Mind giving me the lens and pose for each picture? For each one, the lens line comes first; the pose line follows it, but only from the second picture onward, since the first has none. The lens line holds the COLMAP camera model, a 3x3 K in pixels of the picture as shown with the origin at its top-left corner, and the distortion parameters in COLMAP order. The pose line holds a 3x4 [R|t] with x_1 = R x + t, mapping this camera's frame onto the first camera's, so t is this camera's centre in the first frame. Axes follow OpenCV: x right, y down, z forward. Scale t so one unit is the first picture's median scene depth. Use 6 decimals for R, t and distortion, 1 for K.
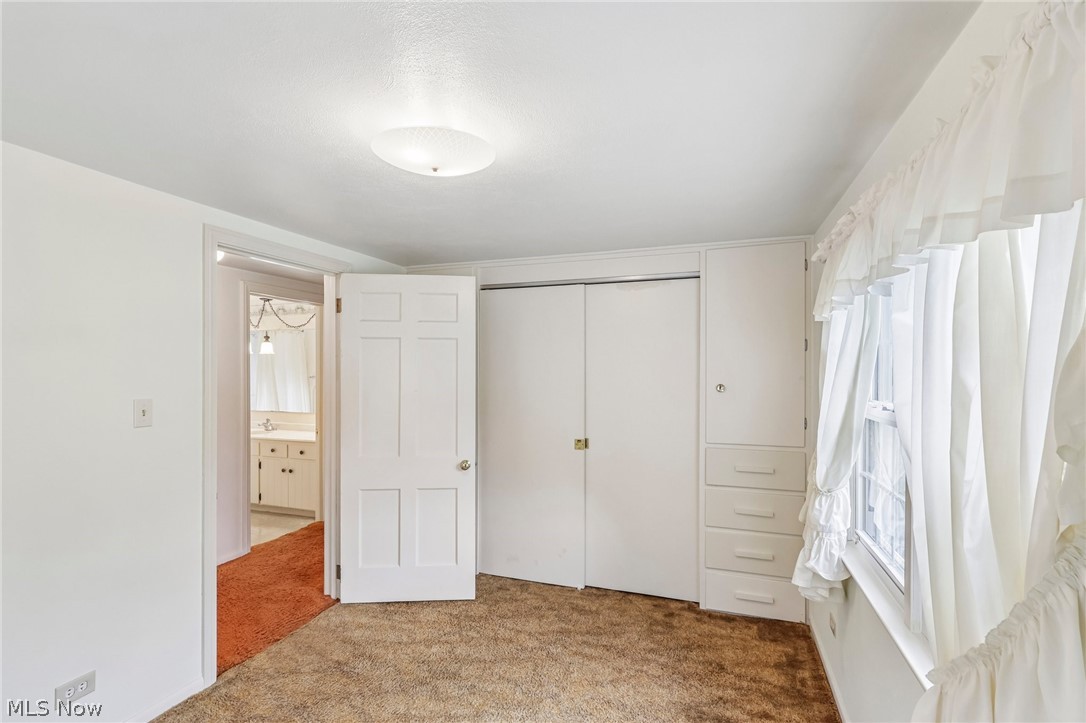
lens RADIAL K [[508.6, 0, 546.7], [0, 508.6, 367.6], [0, 0, 1]] dist [-0.005440, 0.003143]
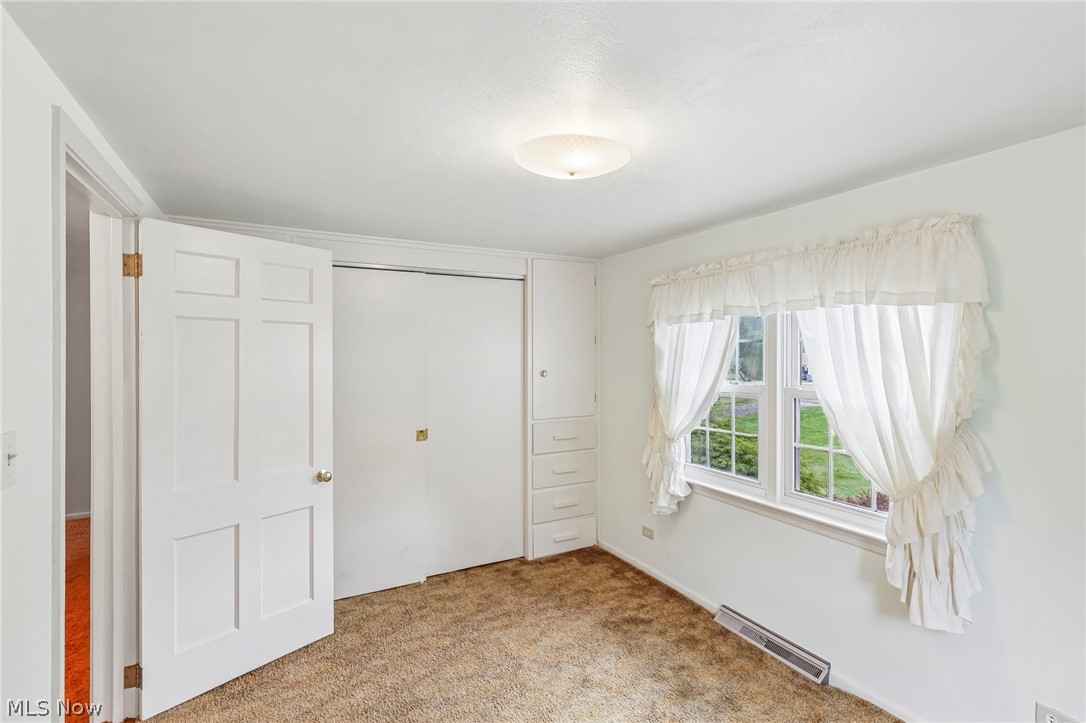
lens RADIAL K [[508.6, 0, 538.5], [0, 508.6, 351.8], [0, 0, 1]] dist [-0.005440, 0.003143]
pose [[0.672107, -0.000628, 0.740453, -0.575378], [0.000253, 1.000000, 0.000618, -0.012625], [-0.740454, -0.000229, 0.672107, 0.192855]]
